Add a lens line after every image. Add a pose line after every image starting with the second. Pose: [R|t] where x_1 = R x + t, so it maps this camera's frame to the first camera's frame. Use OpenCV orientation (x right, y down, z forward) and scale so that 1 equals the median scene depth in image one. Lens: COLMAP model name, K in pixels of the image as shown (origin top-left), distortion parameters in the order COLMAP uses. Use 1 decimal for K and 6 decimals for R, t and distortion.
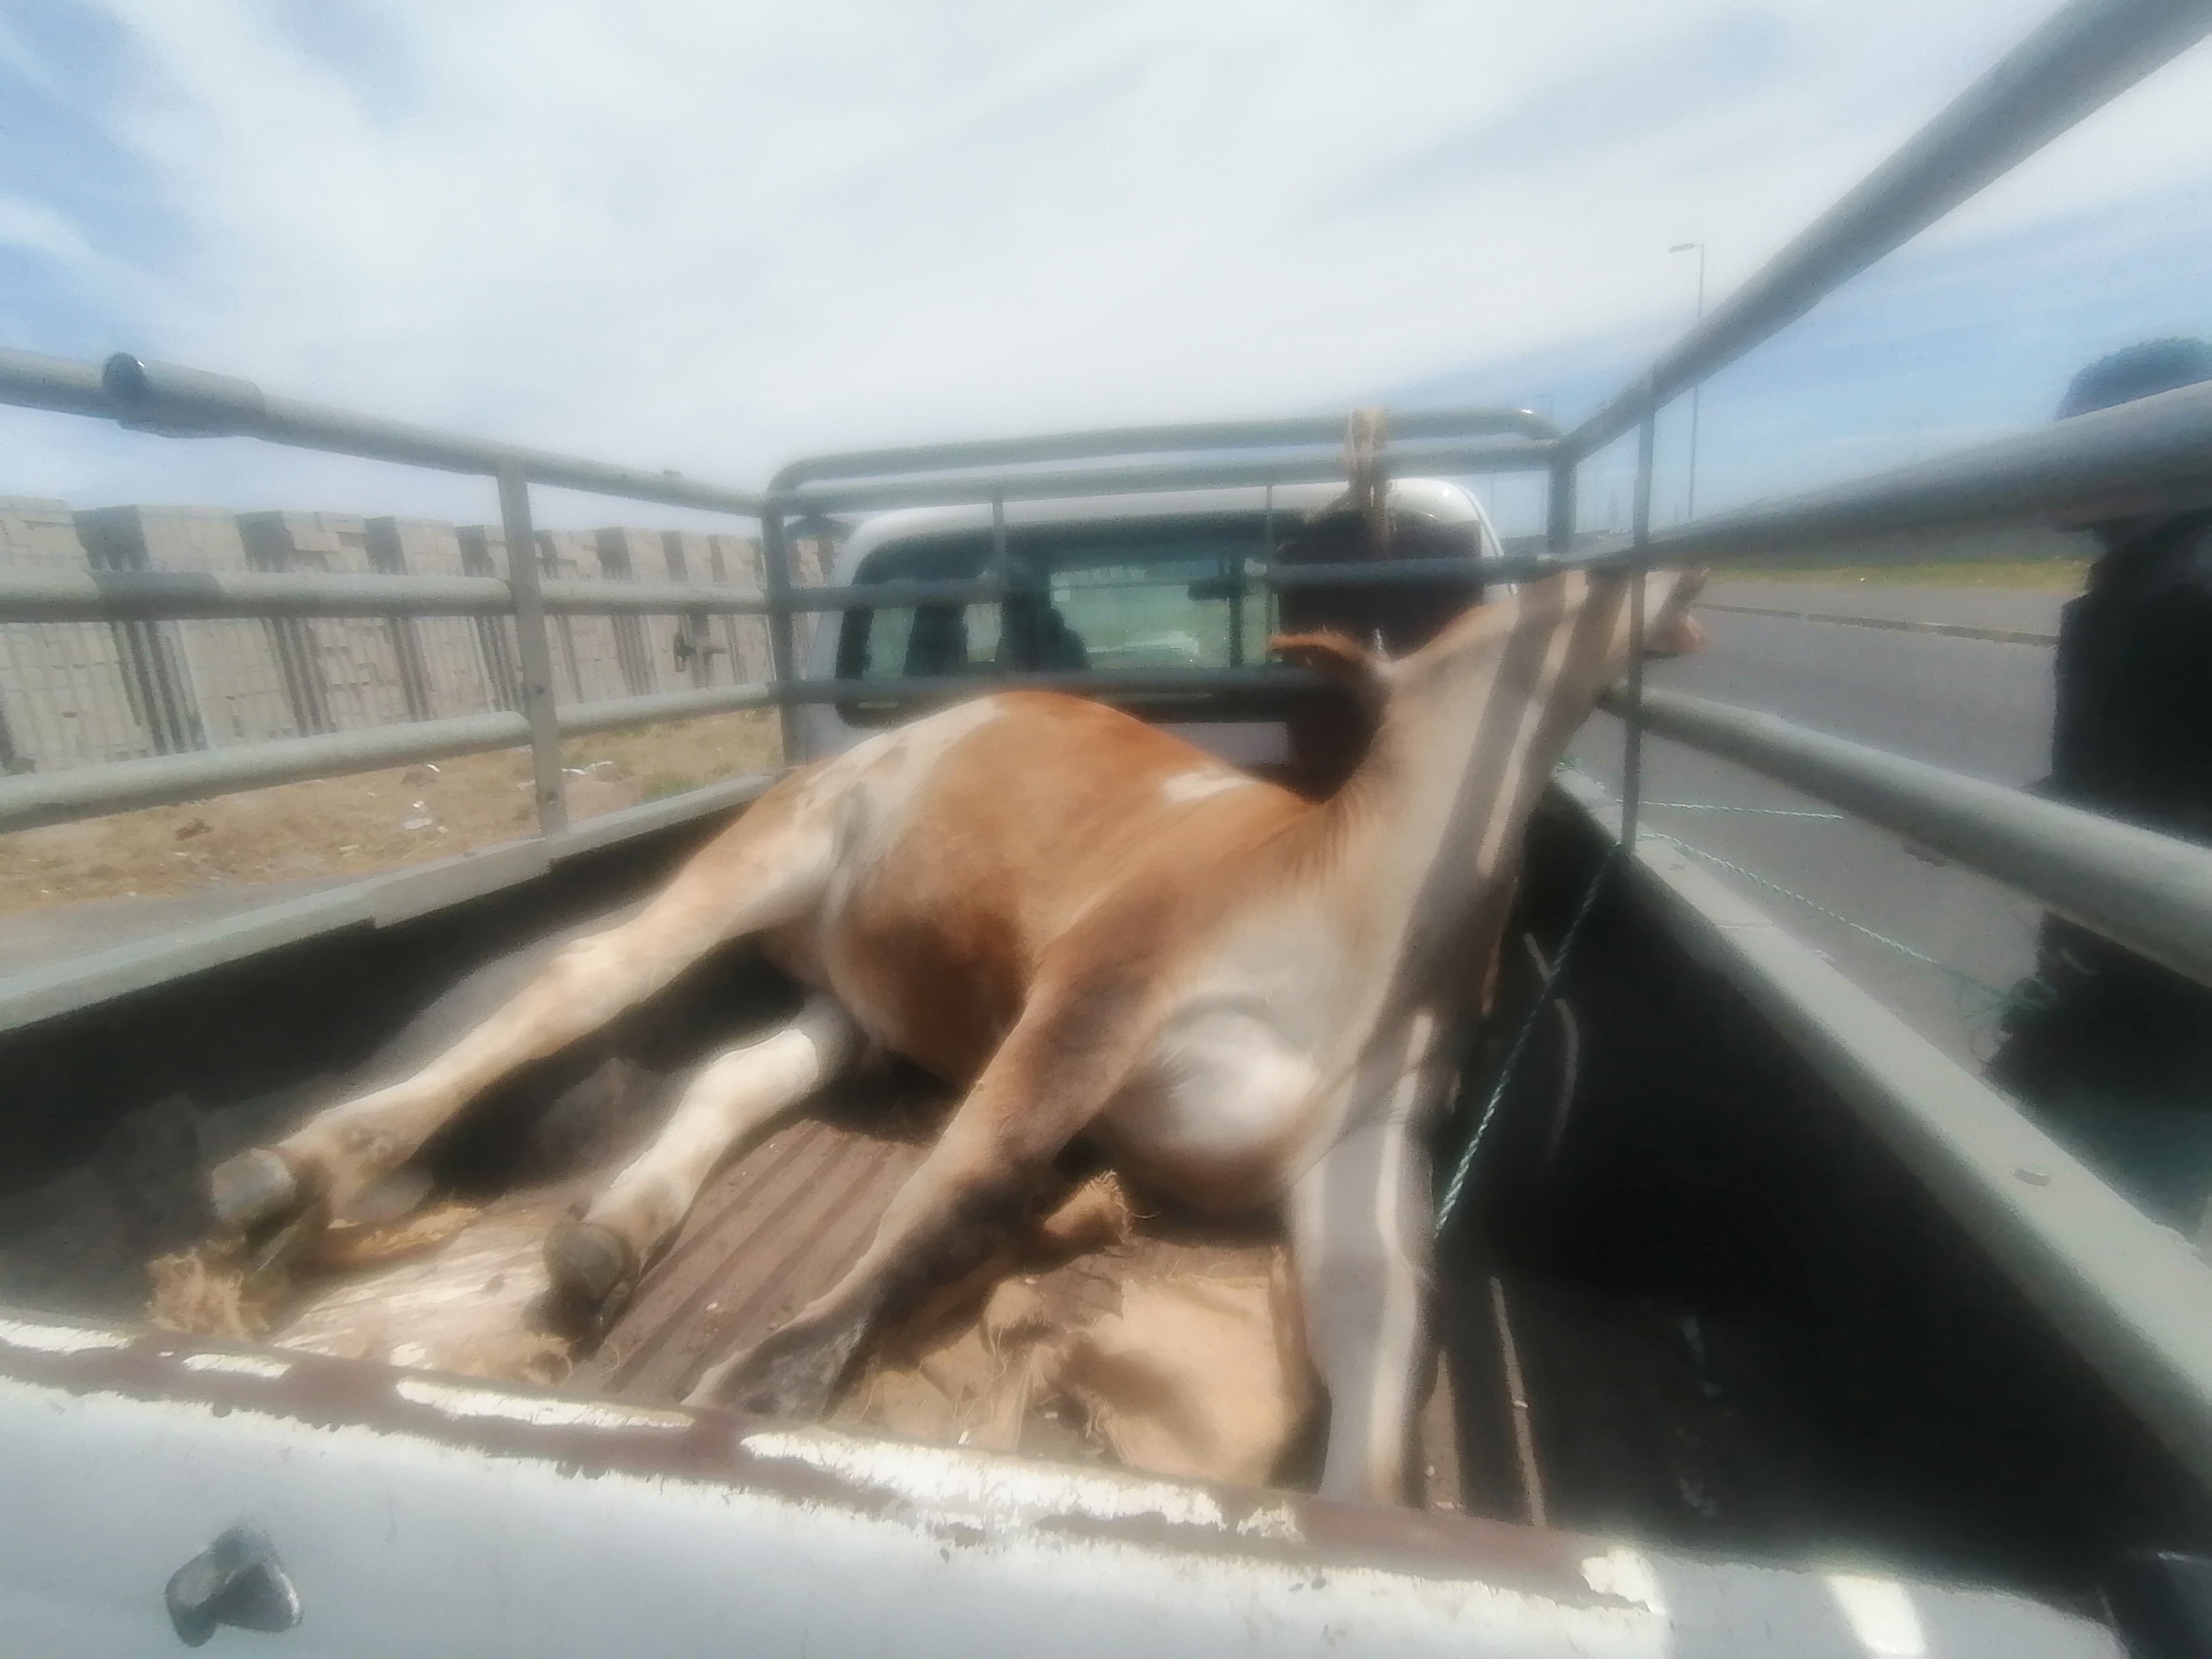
lens RADIAL K [[1102.1, 0, 1145.4], [0, 1102.1, 824.9], [0, 0, 1]] dist [0.000348, -0.021326]
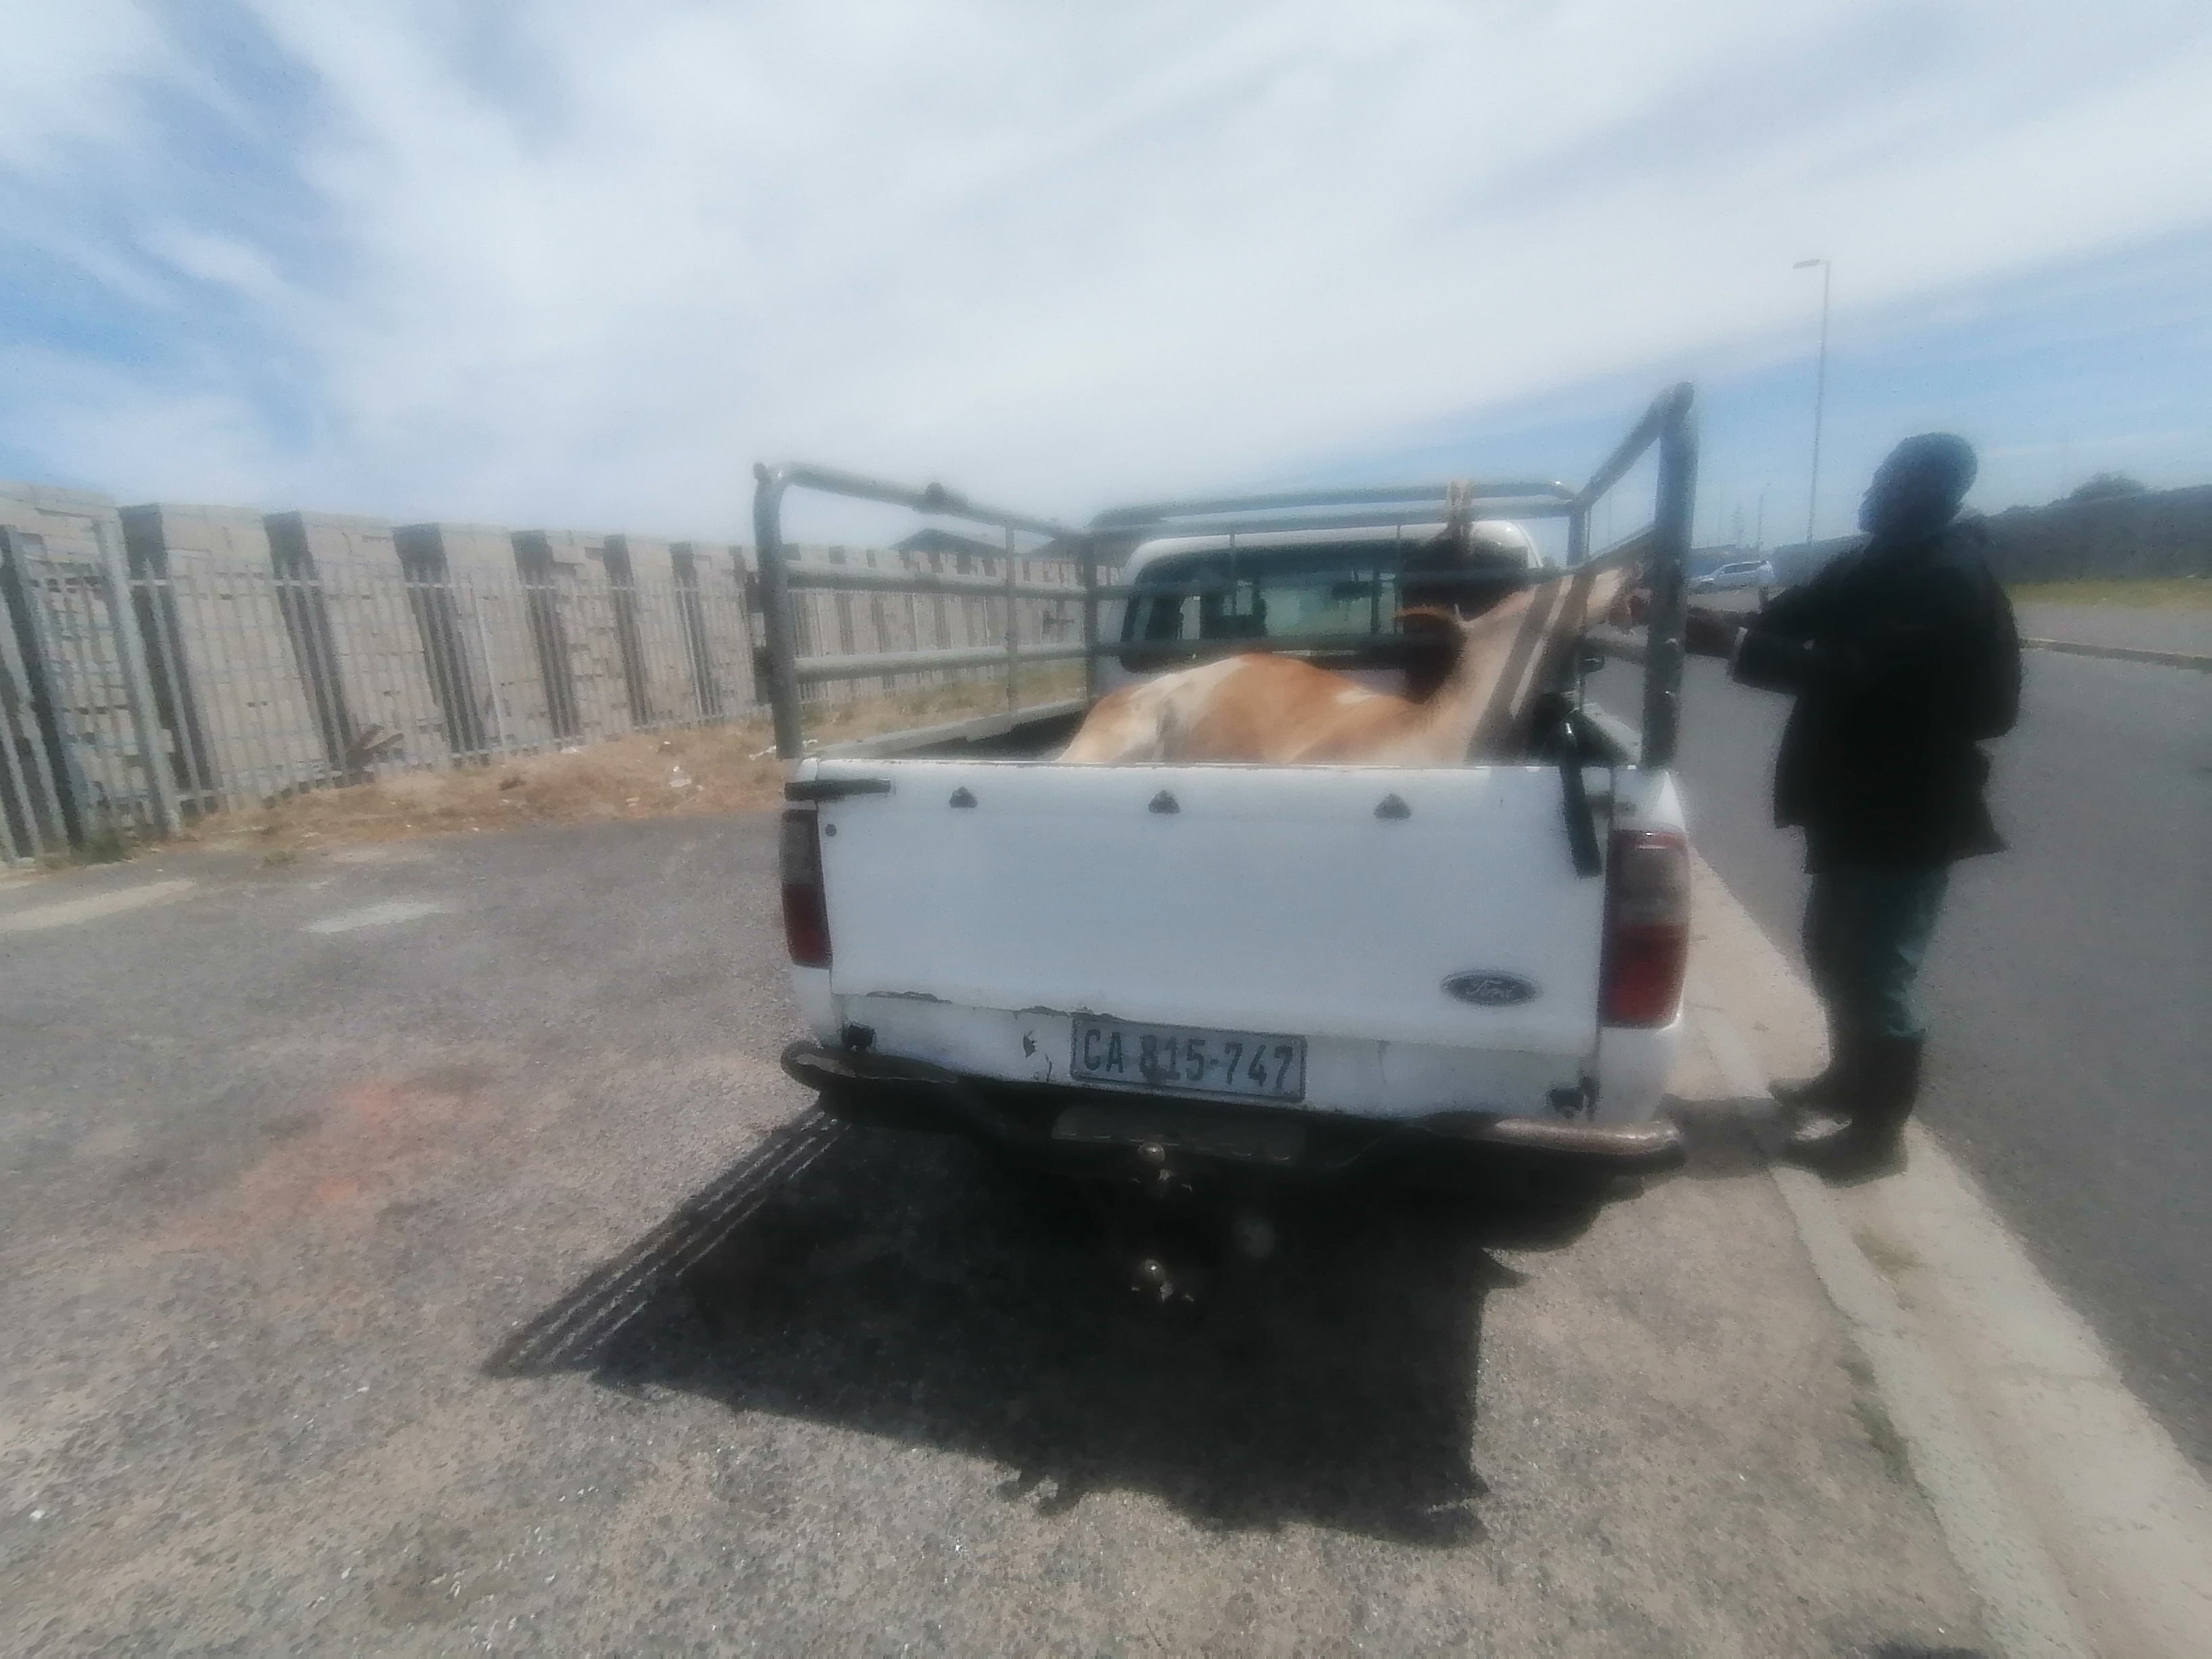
lens RADIAL K [[1101.6, 0, 1109.5], [0, 1101.6, 871.8], [0, 0, 1]] dist [-0.000061, -0.022204]
pose [[0.992746, 0.033053, -0.115601, -0.032187], [-0.029801, 0.999113, 0.029744, 0.051909], [0.116482, -0.026083, 0.992850, -0.206649]]
